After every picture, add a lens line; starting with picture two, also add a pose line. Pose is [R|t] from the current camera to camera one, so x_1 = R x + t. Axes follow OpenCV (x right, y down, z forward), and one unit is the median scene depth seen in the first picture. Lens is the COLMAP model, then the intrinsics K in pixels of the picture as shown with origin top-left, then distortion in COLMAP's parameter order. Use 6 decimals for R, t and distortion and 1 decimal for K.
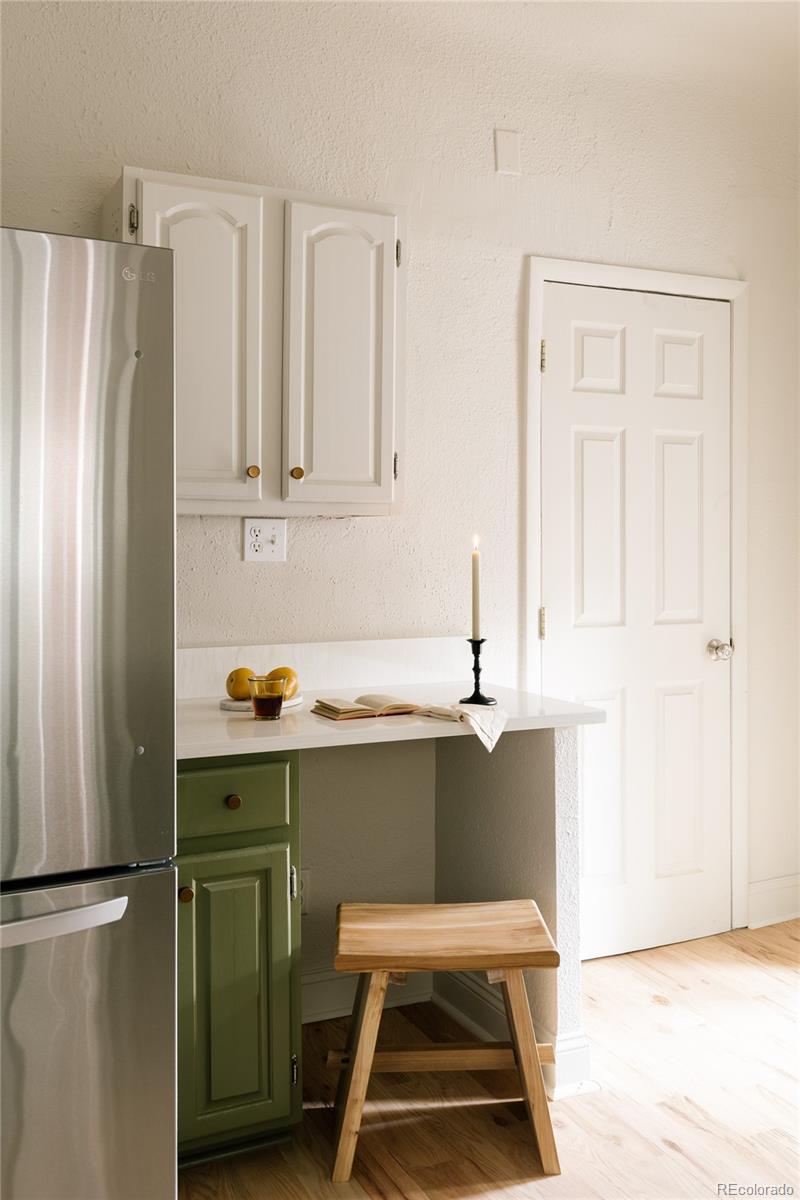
lens RADIAL K [[1117.1, 0, 393.6], [0, 1117.1, 529.8], [0, 0, 1]] dist [0.012803, 0.000000]
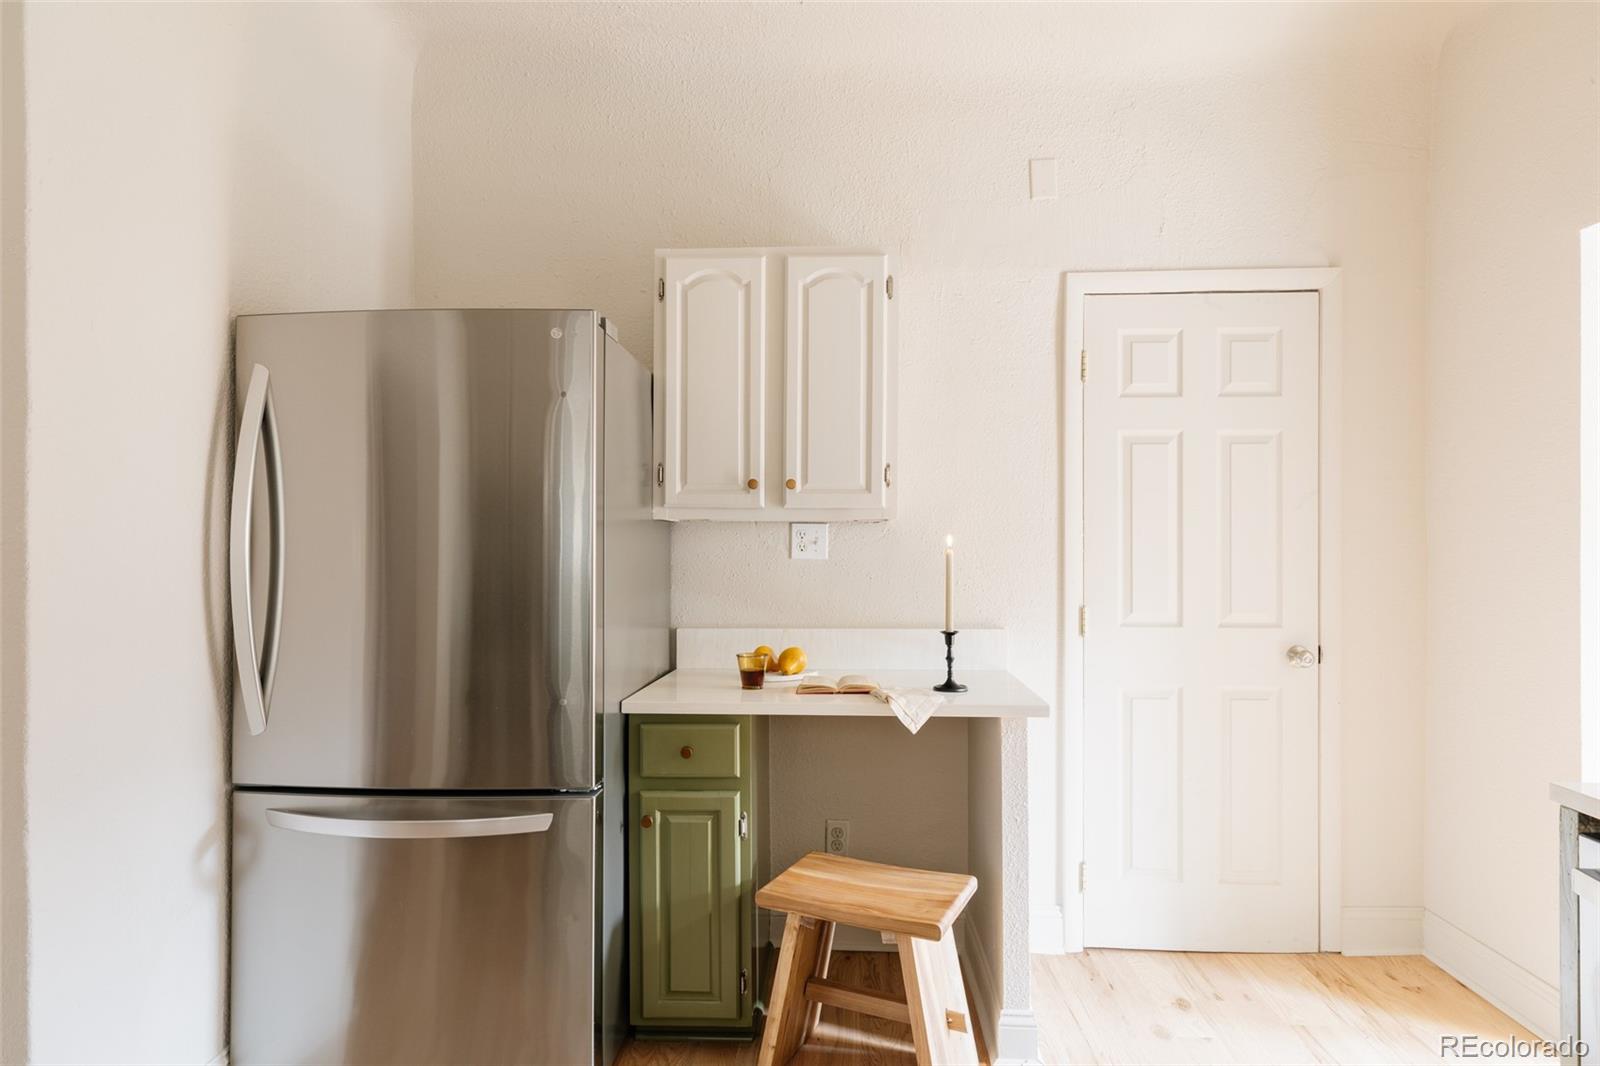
lens RADIAL K [[905.0, 0, 801.4], [0, 905.0, 539.2], [0, 0, 1]] dist [0.005503, 0.001139]
pose [[0.882371, -0.002536, -0.470548, 0.363762], [0.002695, 0.999996, -0.000337, 0.007978], [0.470547, -0.000971, 0.882375, 0.150190]]
